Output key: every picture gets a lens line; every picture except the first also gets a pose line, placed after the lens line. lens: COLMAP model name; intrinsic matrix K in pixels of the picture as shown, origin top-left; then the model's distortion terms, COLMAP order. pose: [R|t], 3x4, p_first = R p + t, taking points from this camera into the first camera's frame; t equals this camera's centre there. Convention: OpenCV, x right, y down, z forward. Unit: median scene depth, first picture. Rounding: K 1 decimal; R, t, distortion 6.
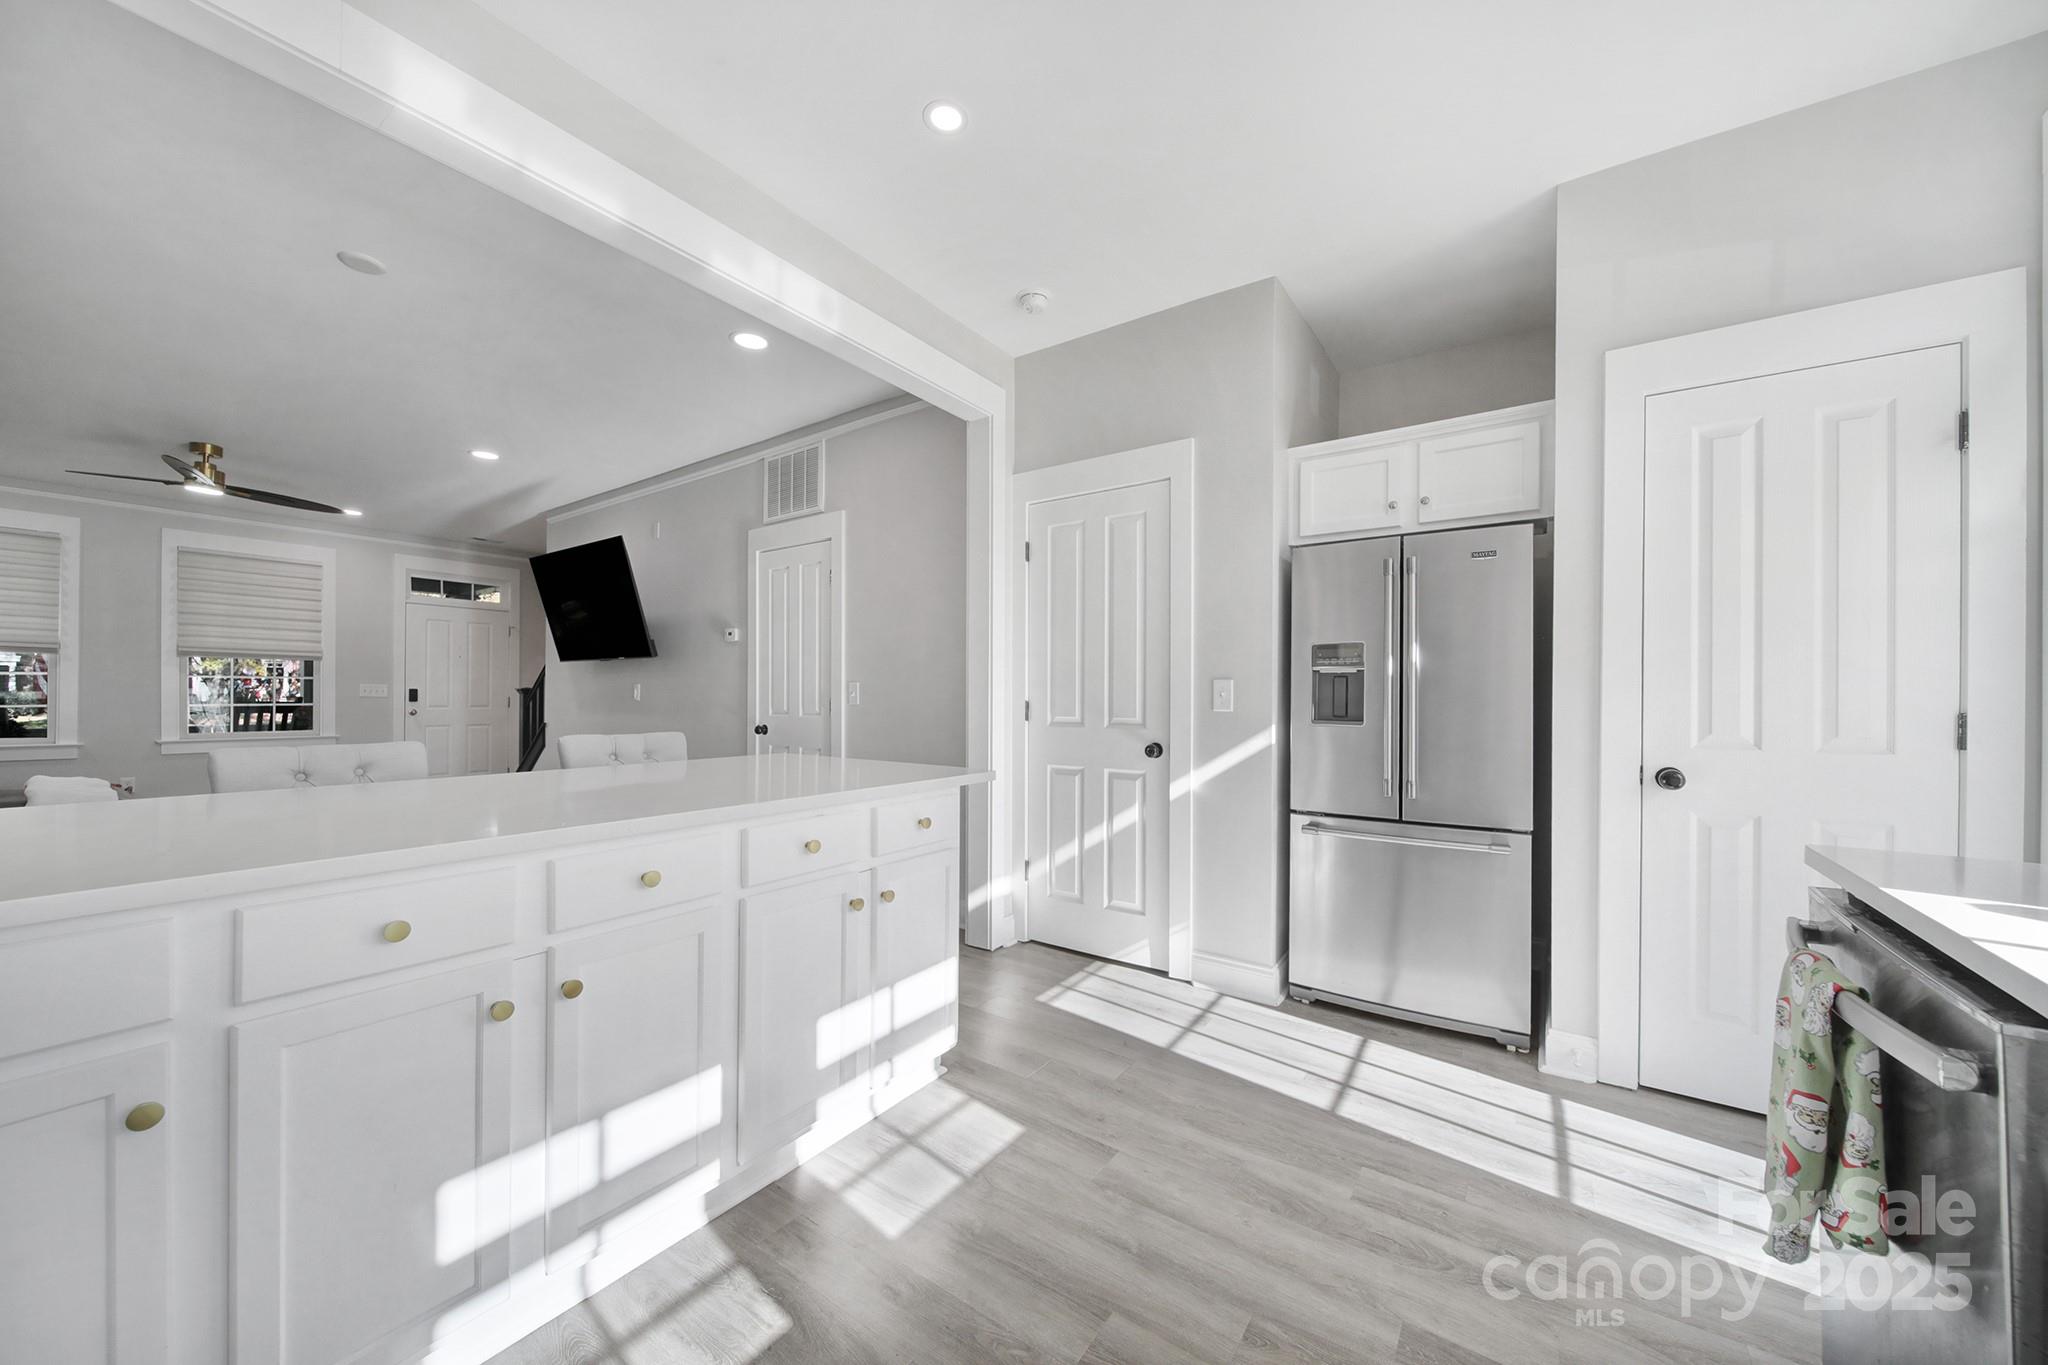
lens RADIAL K [[718.4, 0, 1032.1], [0, 718.4, 687.7], [0, 0, 1]] dist [-0.002299, -0.000182]
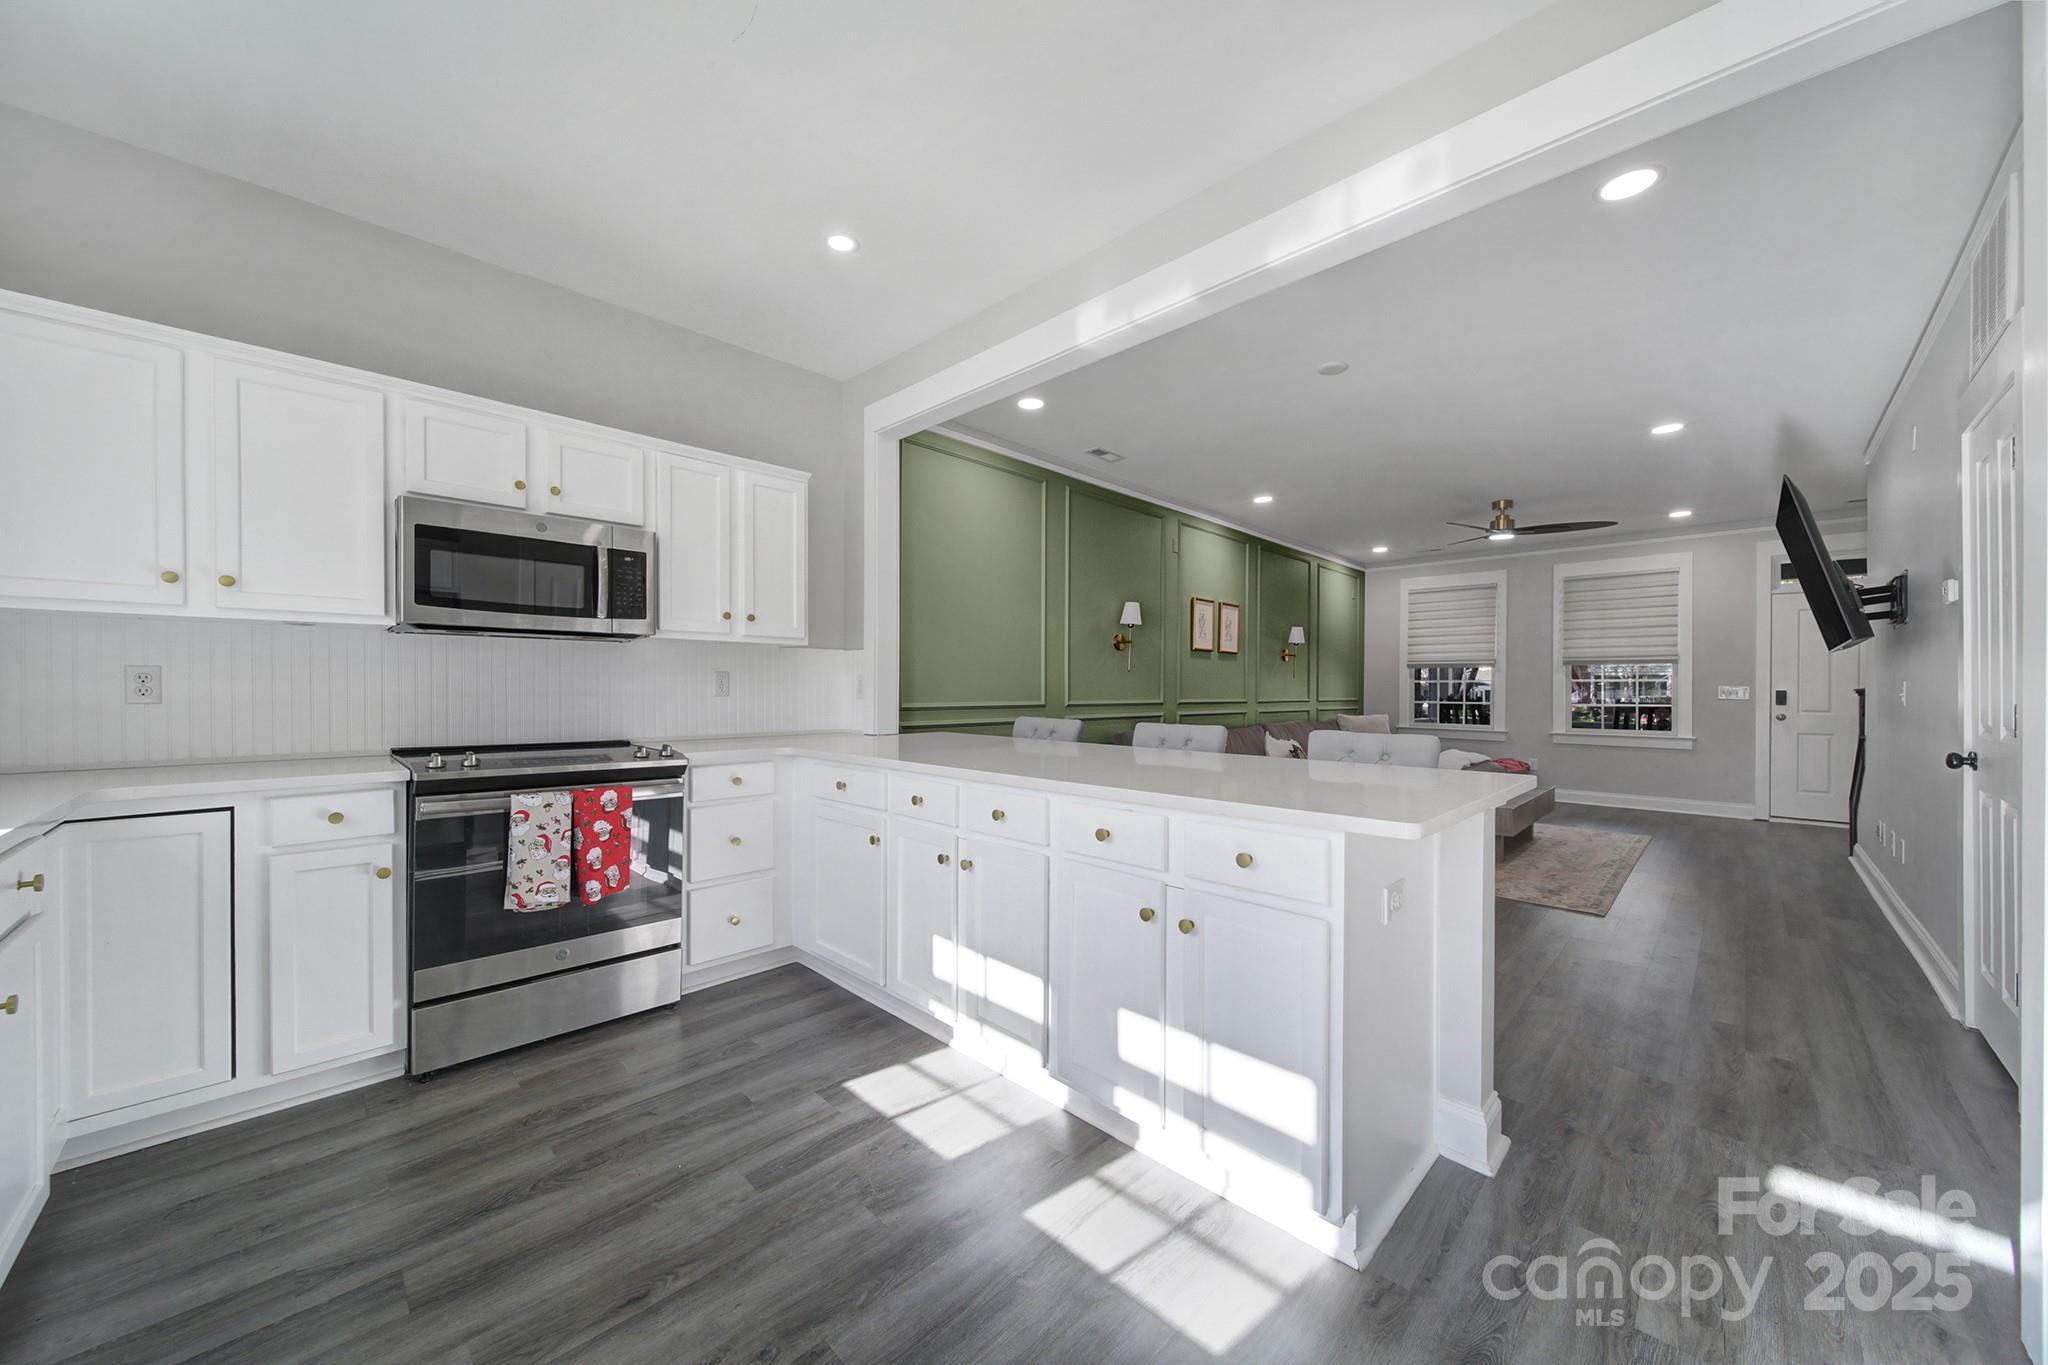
lens RADIAL K [[718.4, 0, 1023.1], [0, 718.4, 686.1], [0, 0, 1]] dist [-0.002299, -0.000182]
pose [[-0.165364, -0.010918, -0.986172, 0.490210], [0.003306, 0.999927, -0.011625, 0.009588], [0.986227, -0.005183, -0.165316, 0.687133]]
